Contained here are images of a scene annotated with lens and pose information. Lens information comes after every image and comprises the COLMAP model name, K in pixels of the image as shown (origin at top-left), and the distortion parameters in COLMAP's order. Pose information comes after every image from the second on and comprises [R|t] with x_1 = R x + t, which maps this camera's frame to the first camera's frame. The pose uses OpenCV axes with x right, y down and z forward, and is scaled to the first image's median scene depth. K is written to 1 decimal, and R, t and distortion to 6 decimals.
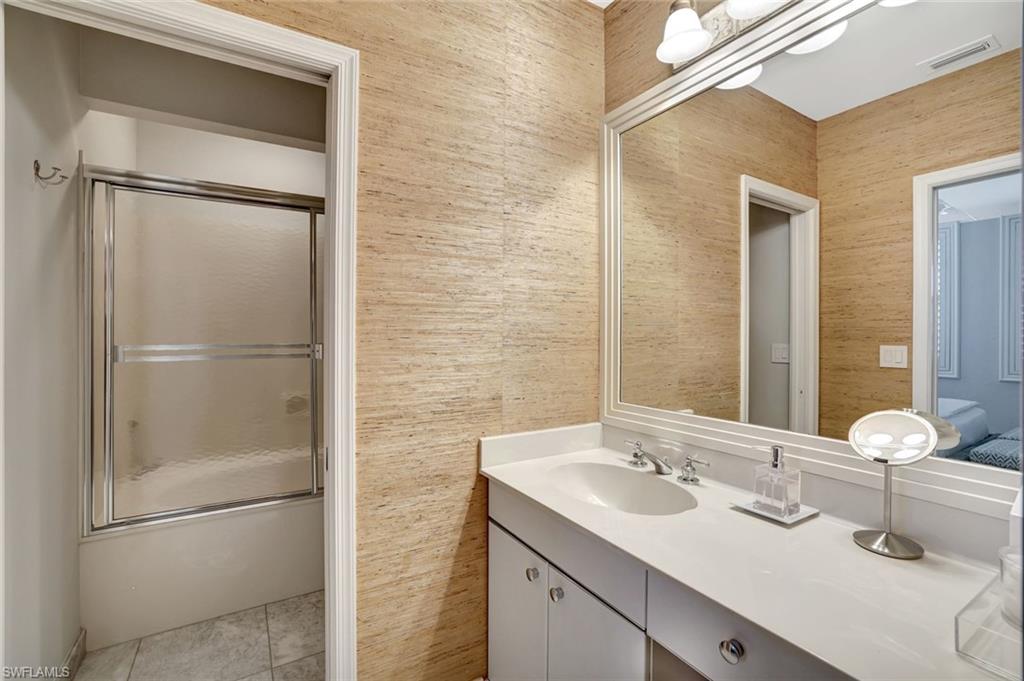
lens RADIAL K [[449.5, 0, 511.2], [0, 449.5, 333.4], [0, 0, 1]] dist [-0.040029, 0.017106]
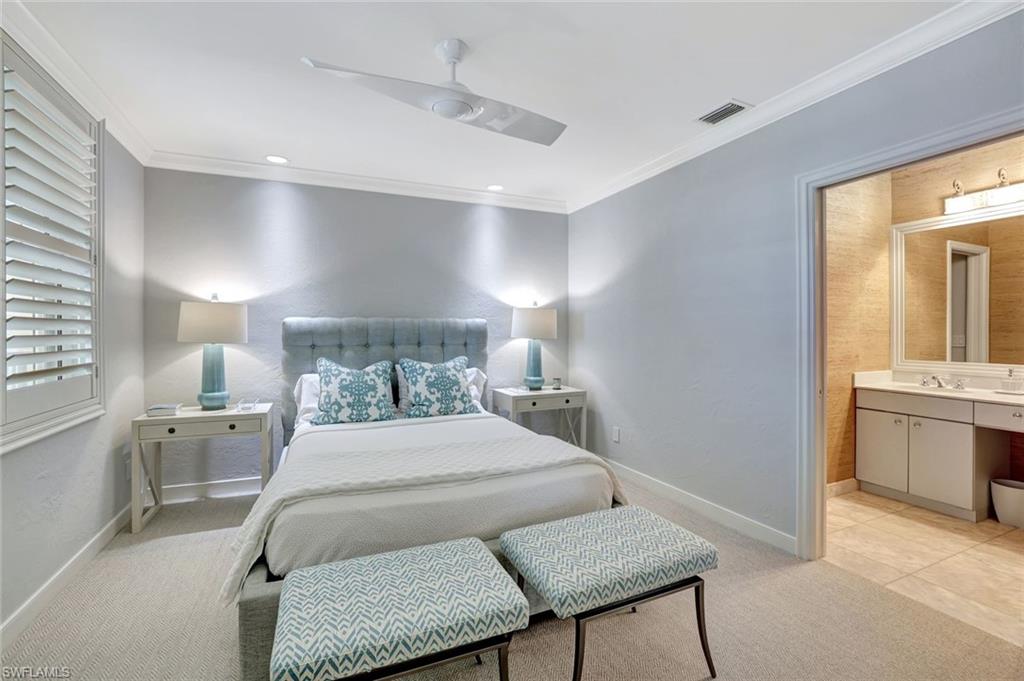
lens RADIAL K [[449.5, 0, 511.2], [0, 449.5, 333.4], [0, 0, 1]] dist [-0.040029, 0.017106]
pose [[0.992298, -0.005662, -0.123748, -1.355829], [0.005358, 0.999982, -0.002786, 0.021703], [0.123761, 0.002102, 0.992310, -1.313351]]
